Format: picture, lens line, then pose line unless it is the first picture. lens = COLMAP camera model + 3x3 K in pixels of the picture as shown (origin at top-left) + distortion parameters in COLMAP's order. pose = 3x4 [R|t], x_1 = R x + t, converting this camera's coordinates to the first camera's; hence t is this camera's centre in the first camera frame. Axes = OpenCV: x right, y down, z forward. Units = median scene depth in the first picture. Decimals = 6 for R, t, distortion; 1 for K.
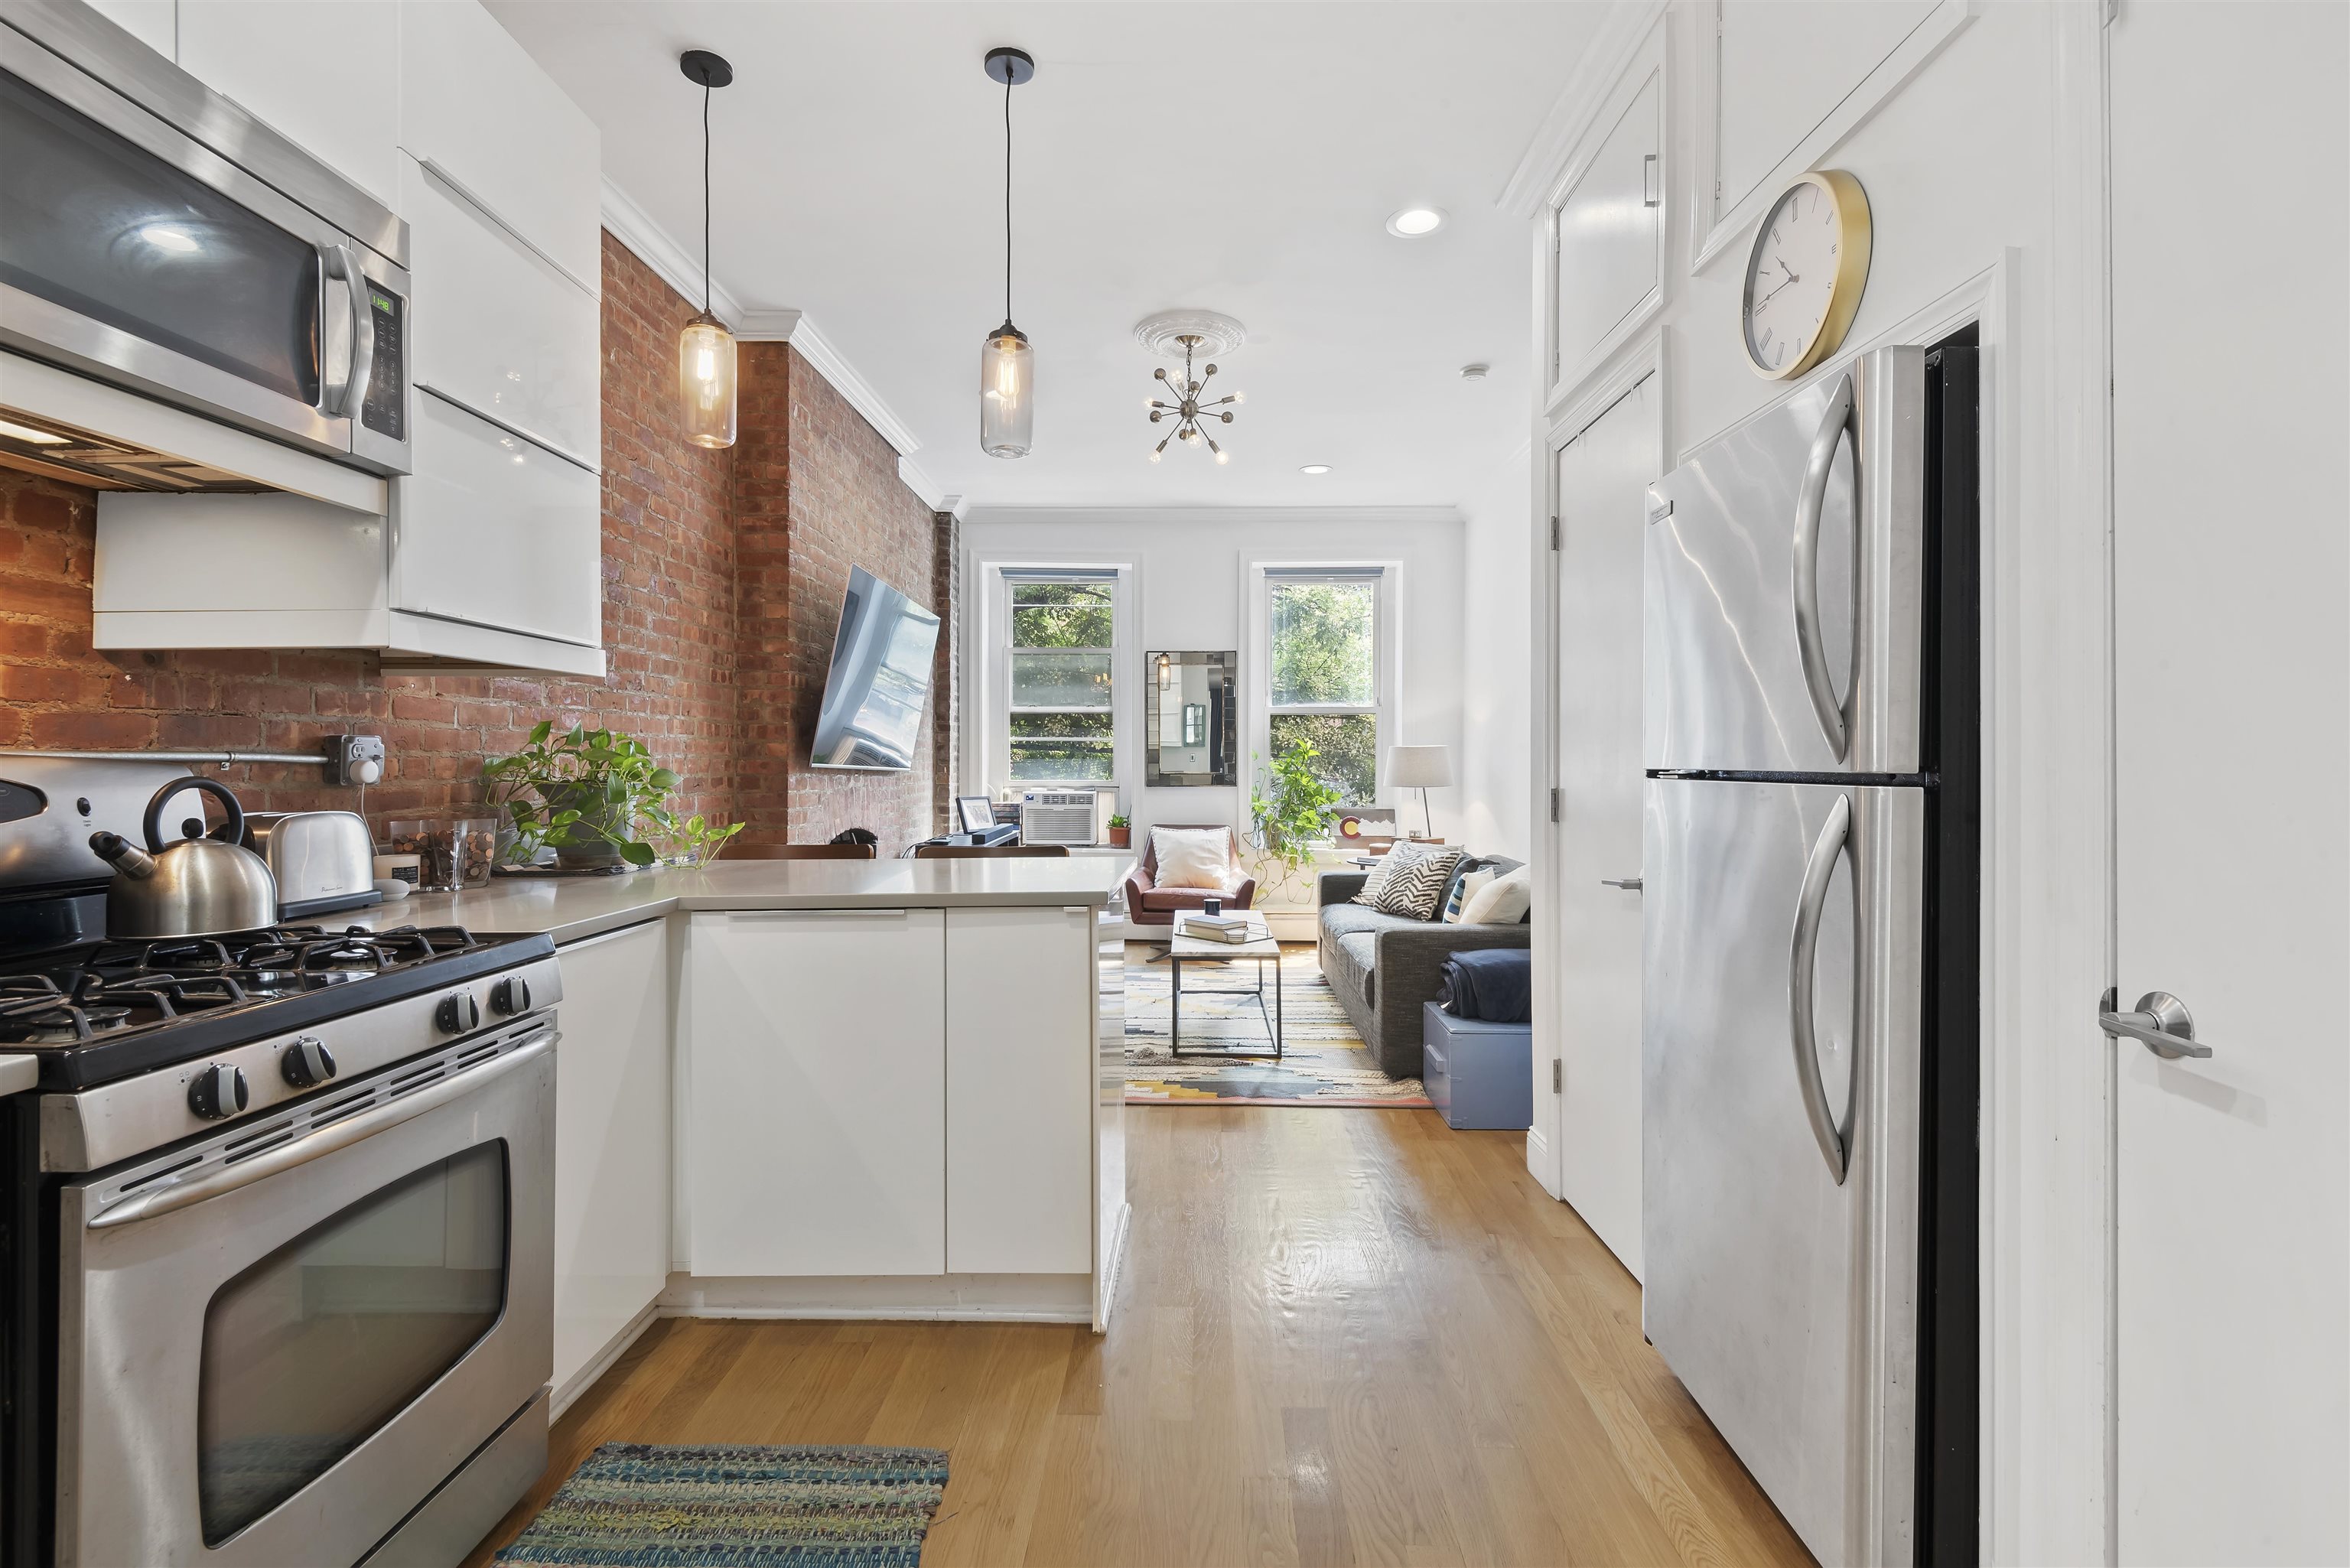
lens RADIAL K [[1070.7, 0, 1176.3], [0, 1070.7, 765.6], [0, 0, 1]] dist [0.038232, -0.027446]
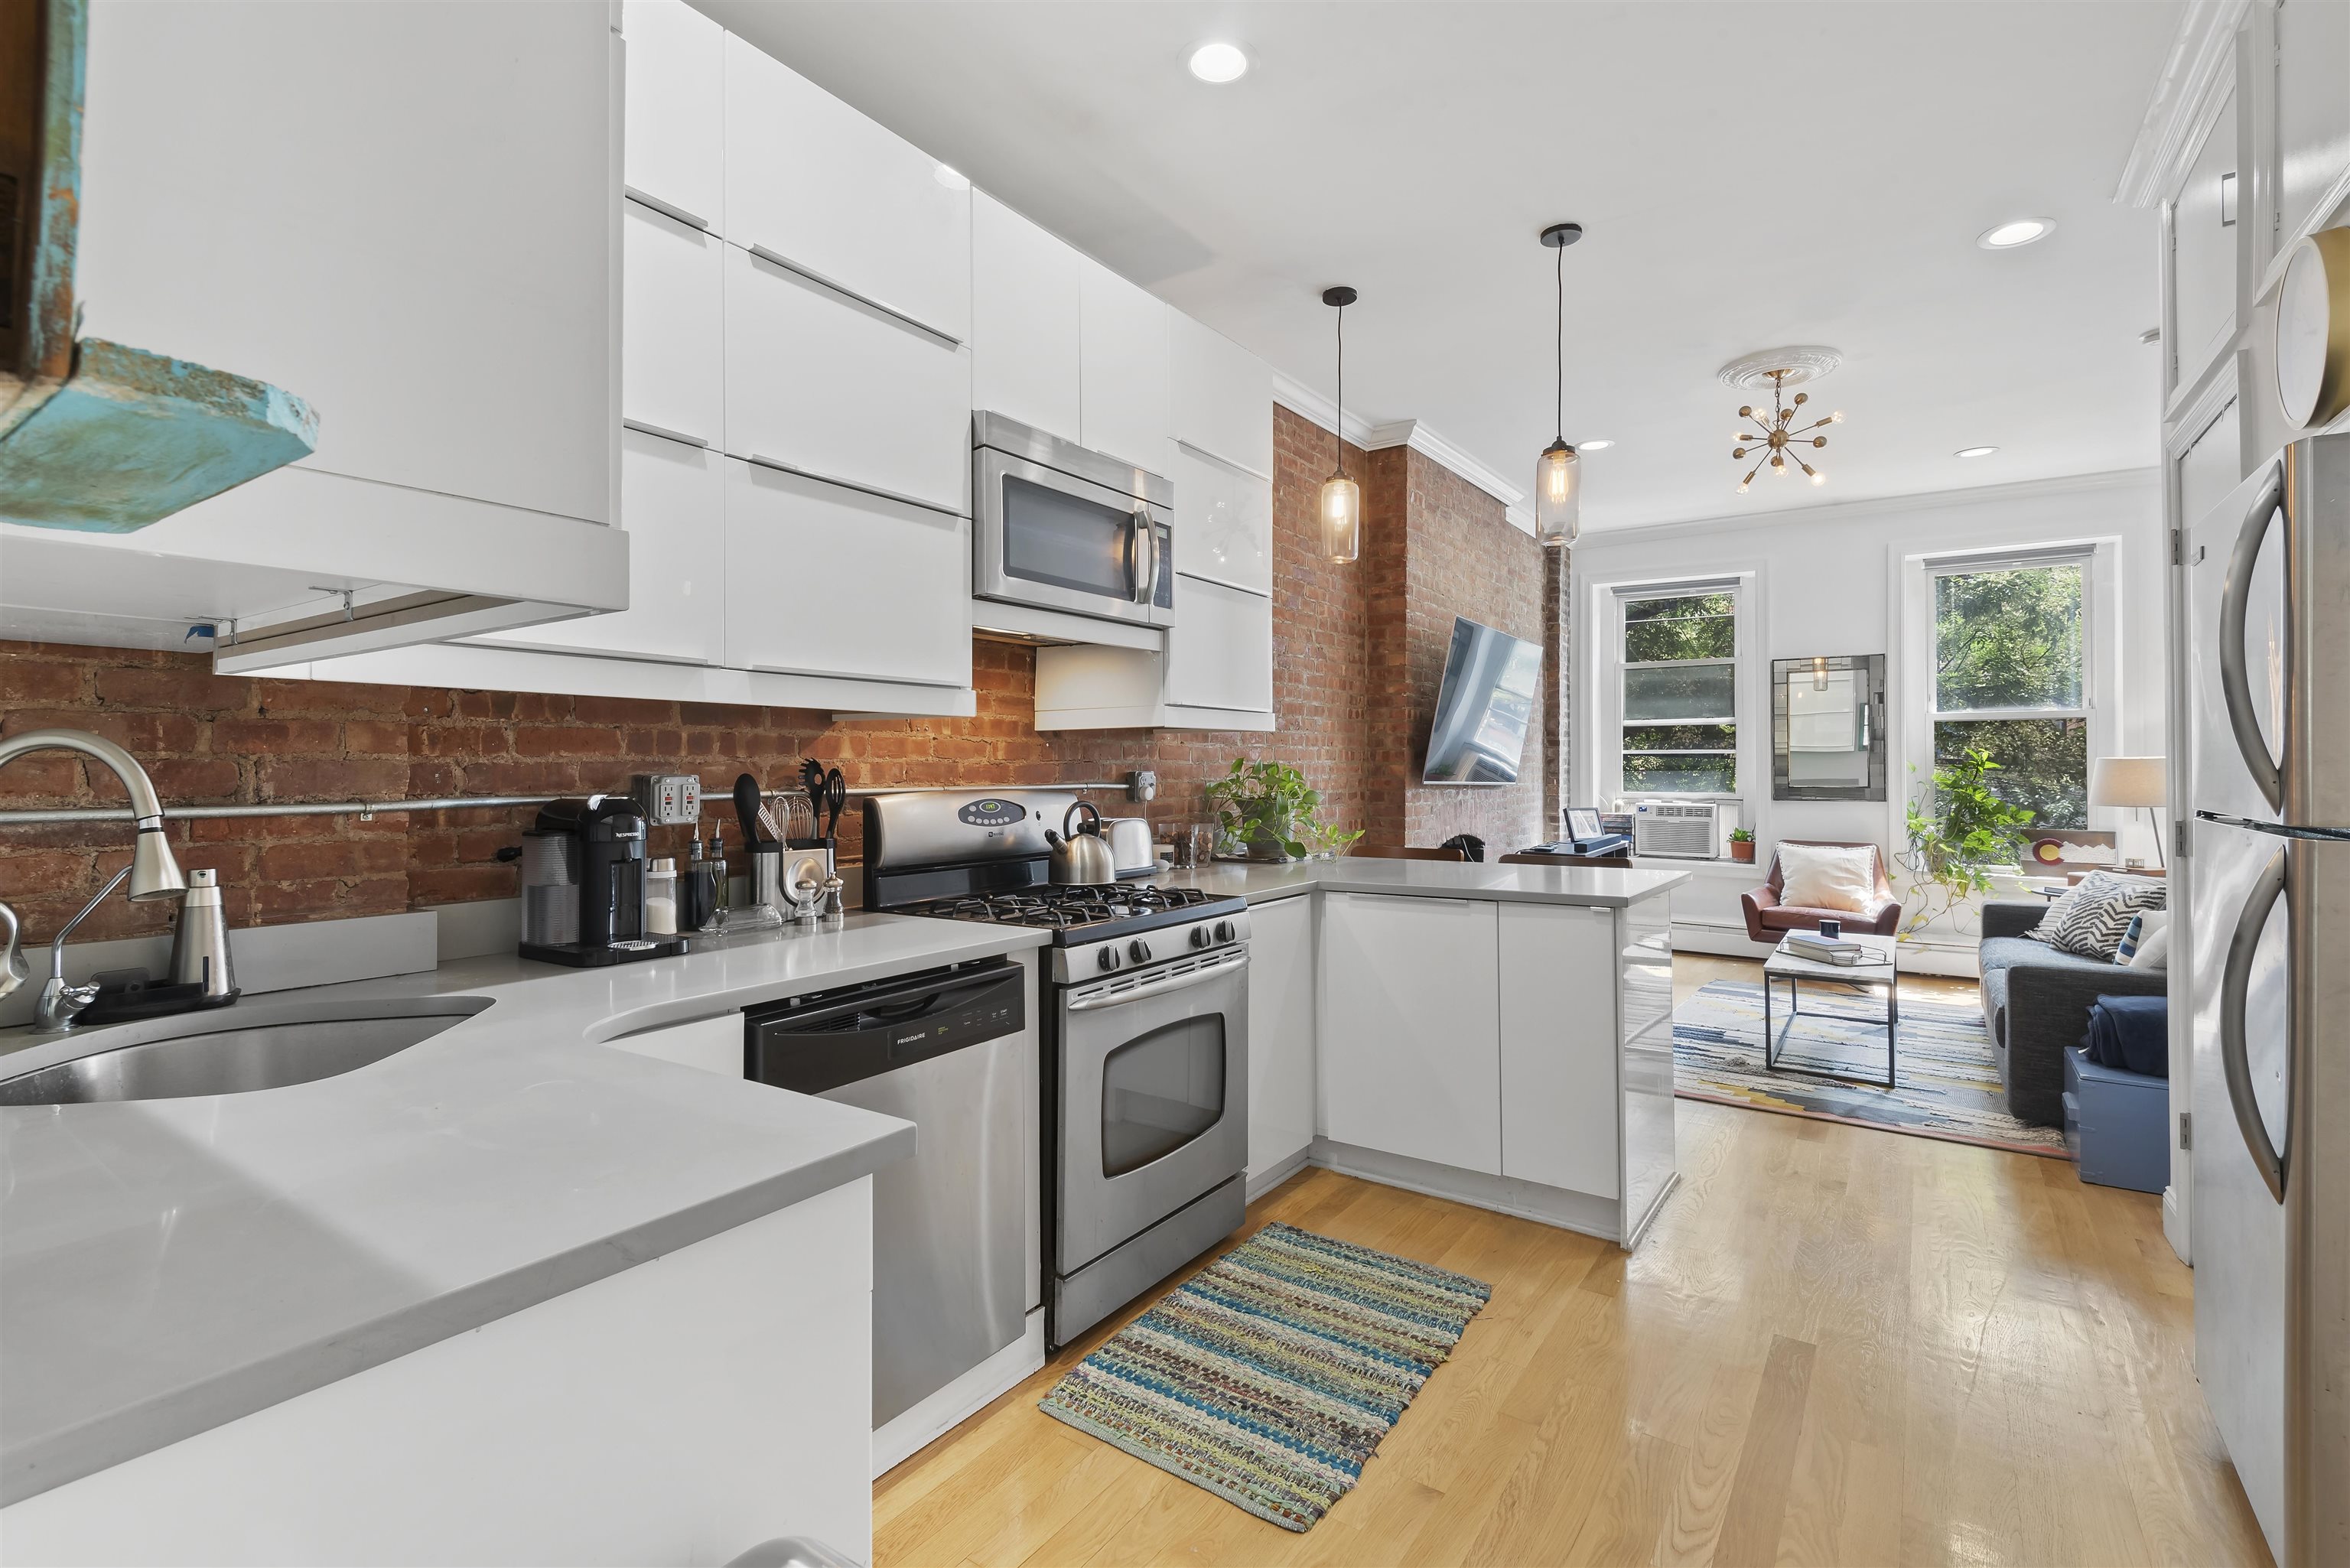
lens RADIAL K [[1062.4, 0, 1173.6], [0, 1062.4, 760.8], [0, 0, 1]] dist [0.034318, -0.029457]
pose [[0.832685, -0.004913, -0.553725, 0.124289], [0.001483, 0.999977, -0.006642, -0.022871], [0.553745, 0.004709, 0.832673, -0.222324]]
